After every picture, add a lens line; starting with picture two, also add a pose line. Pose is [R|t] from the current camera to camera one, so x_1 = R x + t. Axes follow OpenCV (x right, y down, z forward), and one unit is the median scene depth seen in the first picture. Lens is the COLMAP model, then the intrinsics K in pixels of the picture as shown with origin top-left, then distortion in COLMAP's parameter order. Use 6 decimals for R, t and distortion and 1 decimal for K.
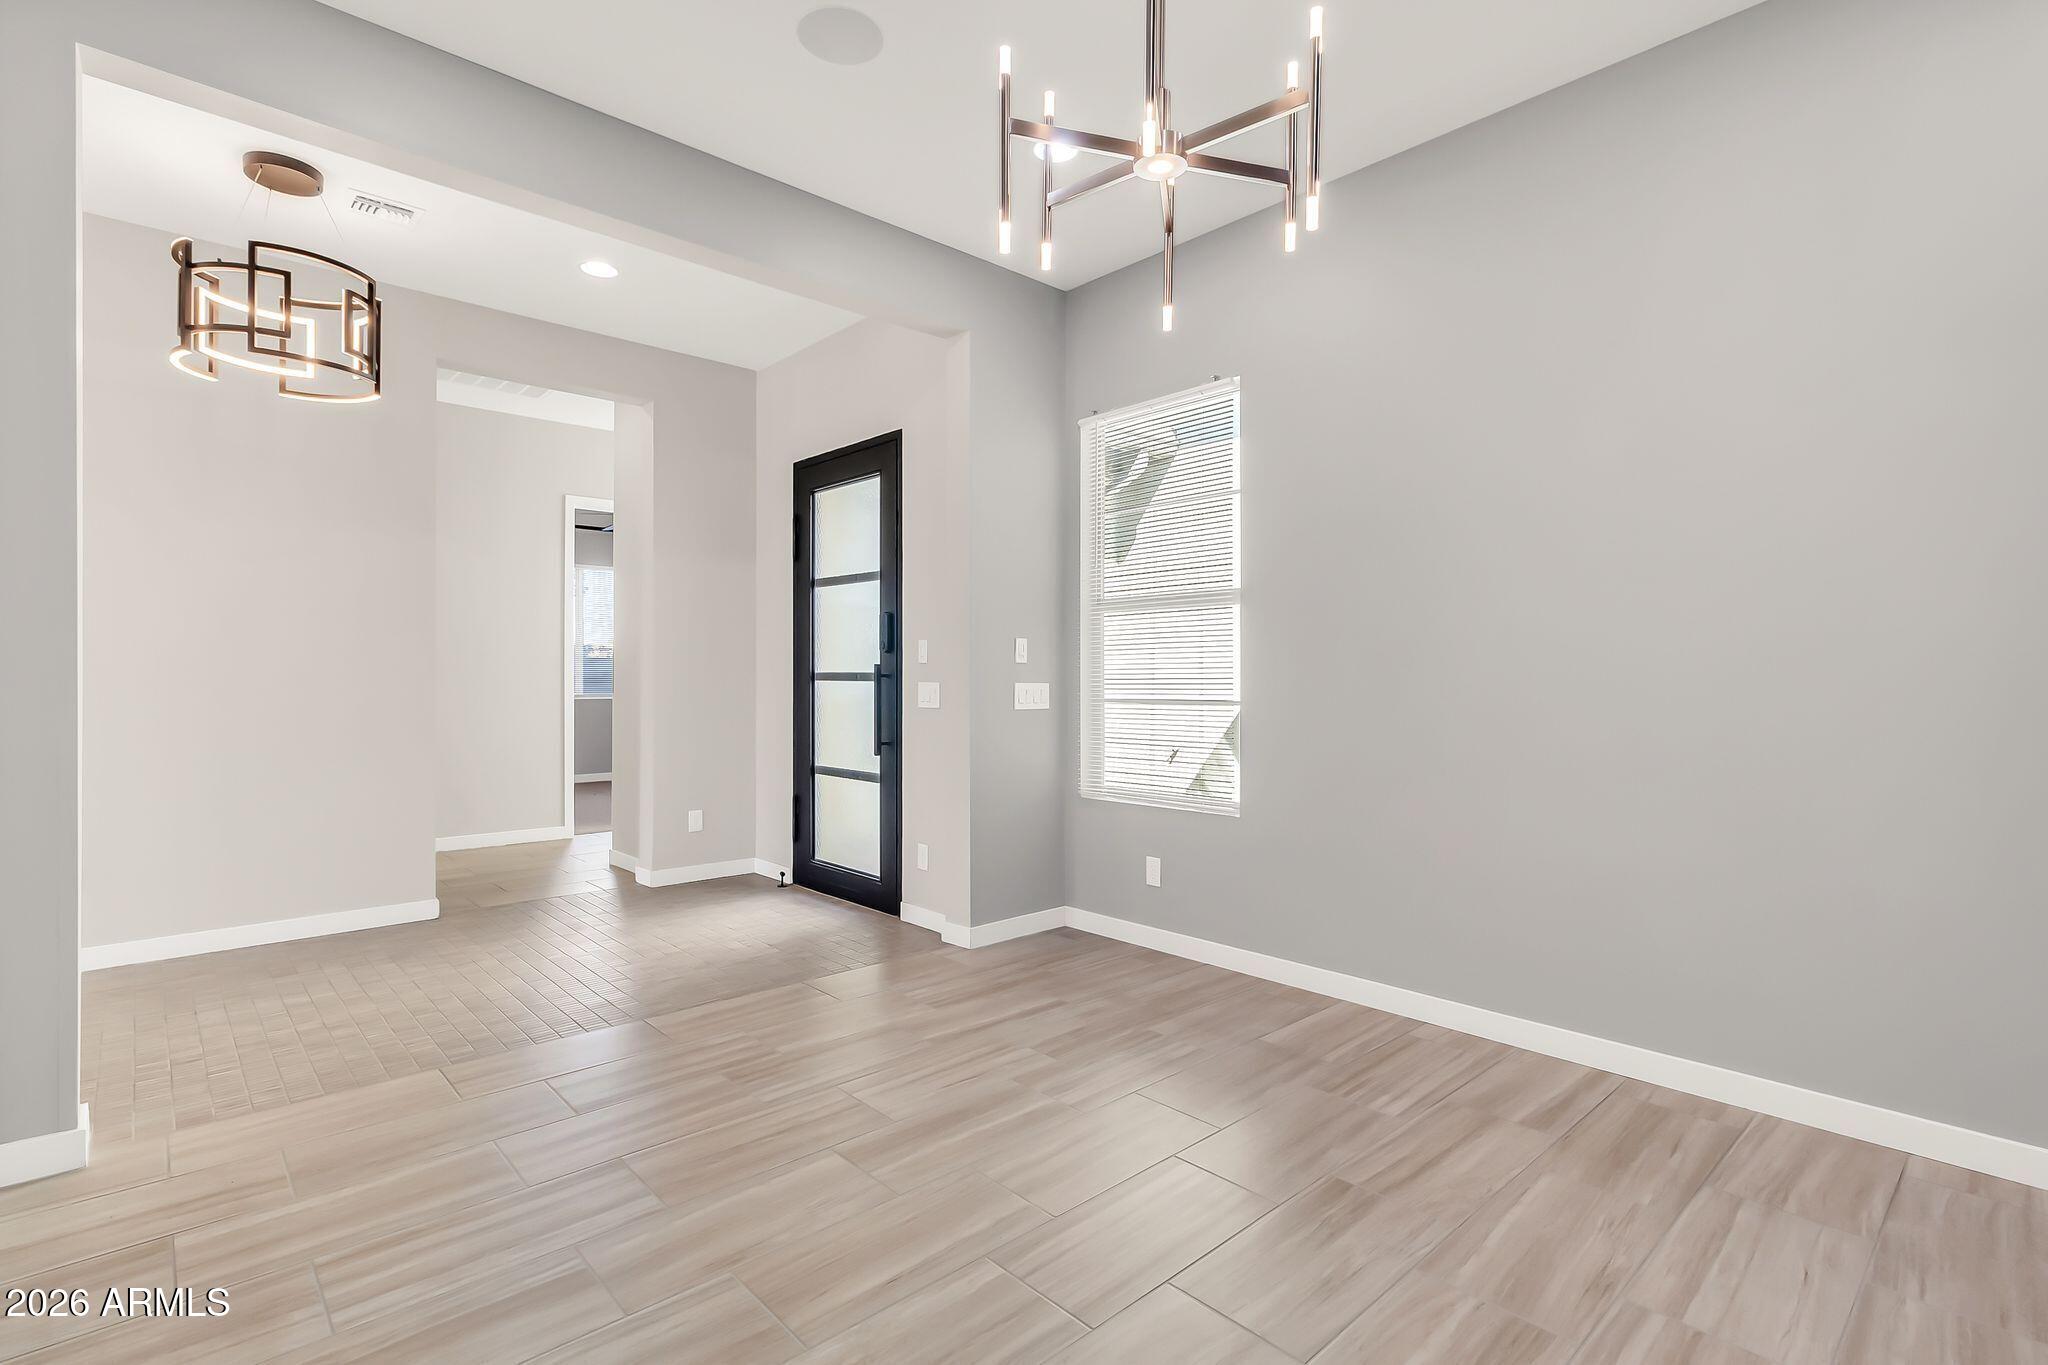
lens RADIAL K [[946.5, 0, 1031.0], [0, 946.5, 670.9], [0, 0, 1]] dist [0.004462, 0.000674]
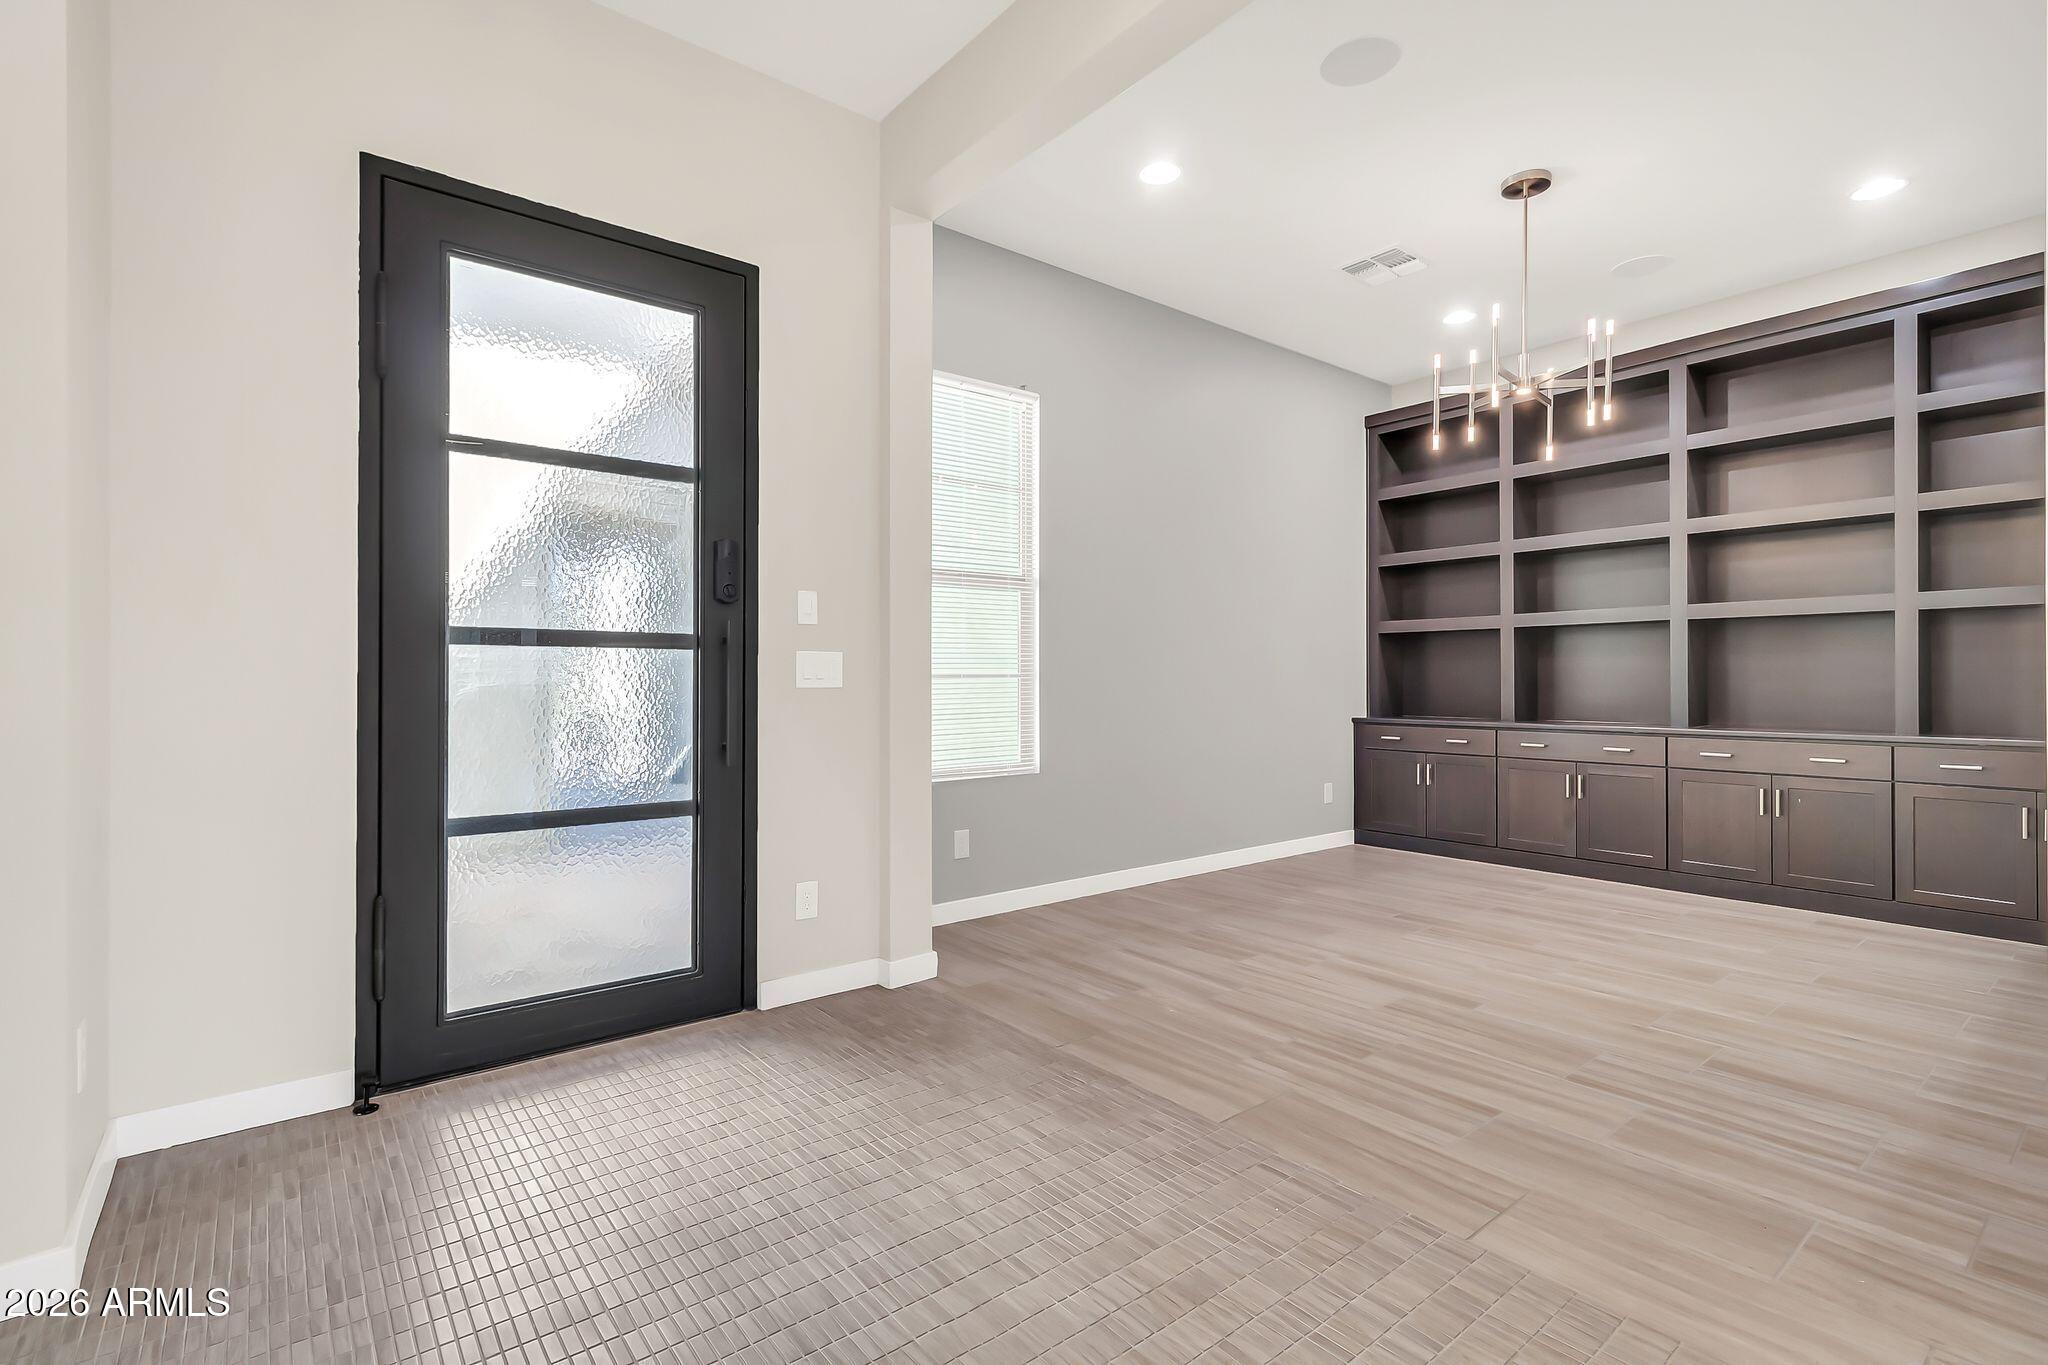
lens RADIAL K [[946.5, 0, 1034.3], [0, 946.5, 674.7], [0, 0, 1]] dist [0.004462, 0.000674]
pose [[0.078076, 0.000684, 0.996947, -0.870209], [-0.005010, 0.999987, -0.000294, 0.031381], [-0.996935, -0.004972, 0.078079, 0.845570]]
